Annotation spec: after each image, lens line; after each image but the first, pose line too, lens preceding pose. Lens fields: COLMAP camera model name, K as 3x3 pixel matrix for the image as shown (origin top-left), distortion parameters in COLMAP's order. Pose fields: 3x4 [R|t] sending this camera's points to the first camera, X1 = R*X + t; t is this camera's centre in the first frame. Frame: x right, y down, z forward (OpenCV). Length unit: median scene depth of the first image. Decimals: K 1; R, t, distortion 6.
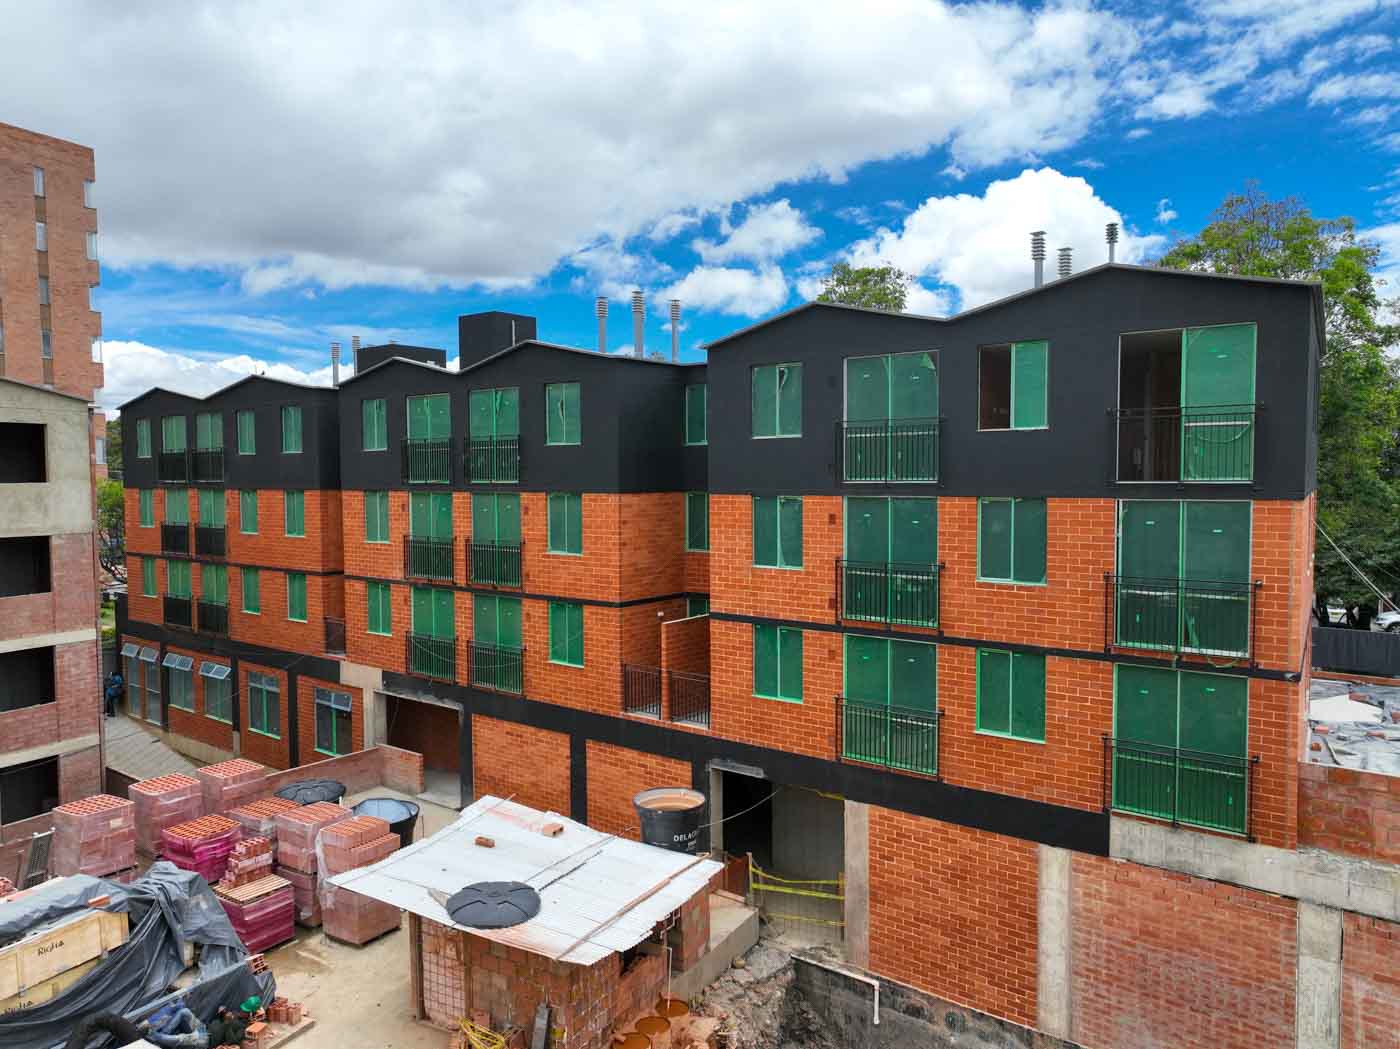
lens RADIAL K [[978.3, 0, 694.5], [0, 978.3, 521.9], [0, 0, 1]] dist [-0.001326, -0.000284]
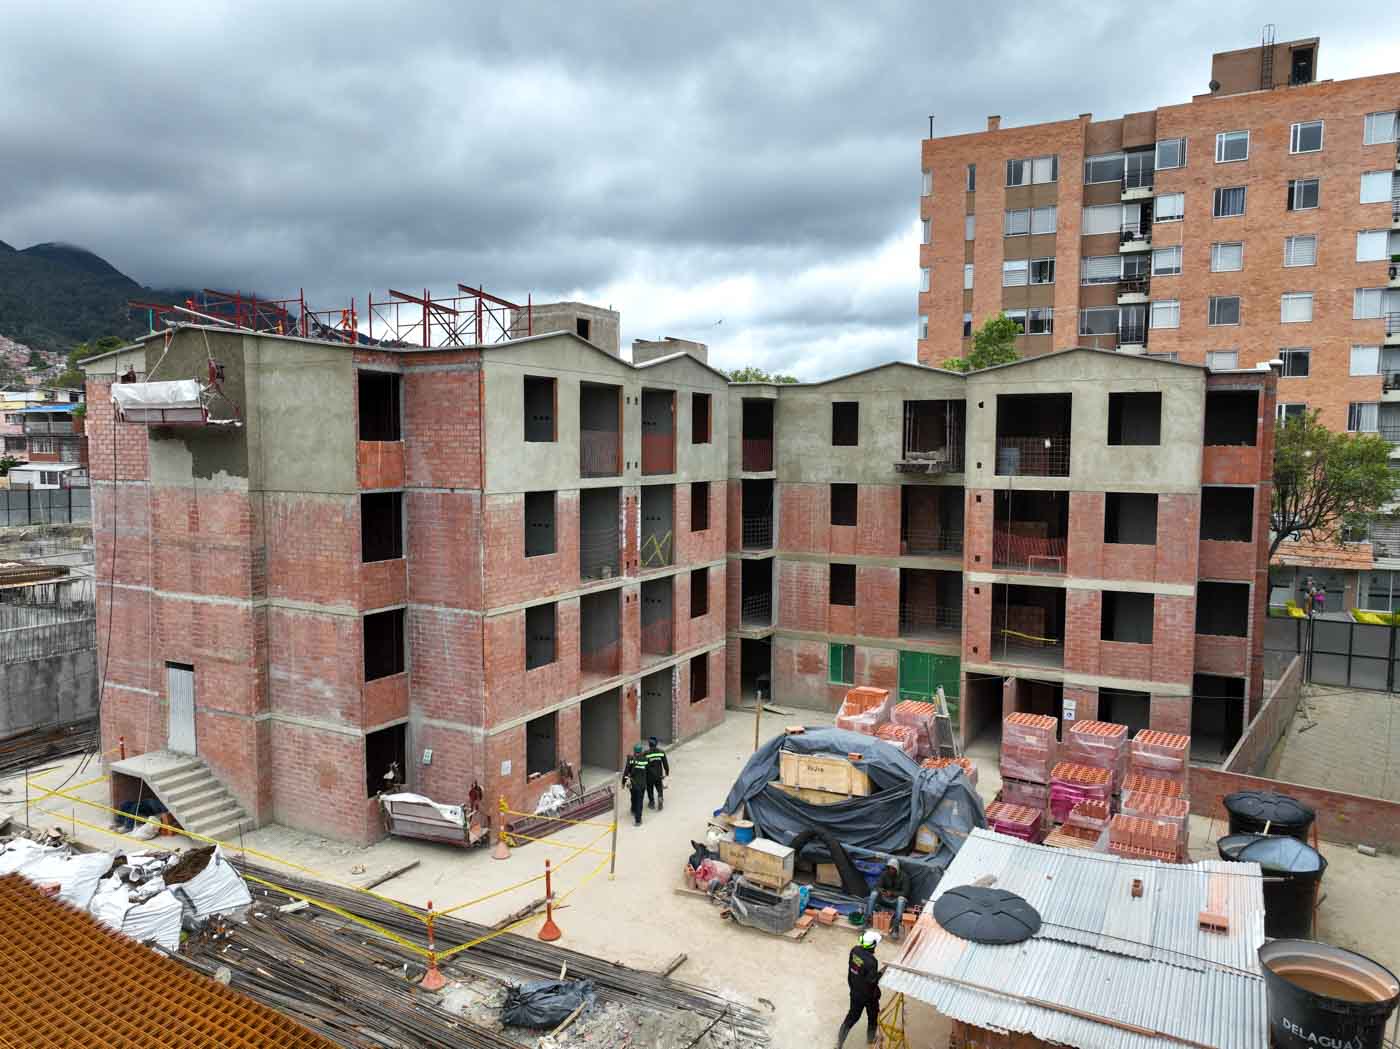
lens RADIAL K [[978.3, 0, 693.9], [0, 978.3, 522.6], [0, 0, 1]] dist [-0.001326, -0.000284]
pose [[0.047024, 0.094368, -0.994426, 0.415418], [-0.061960, 0.993886, 0.091386, -0.021907], [0.996970, 0.057317, 0.052584, 0.427785]]
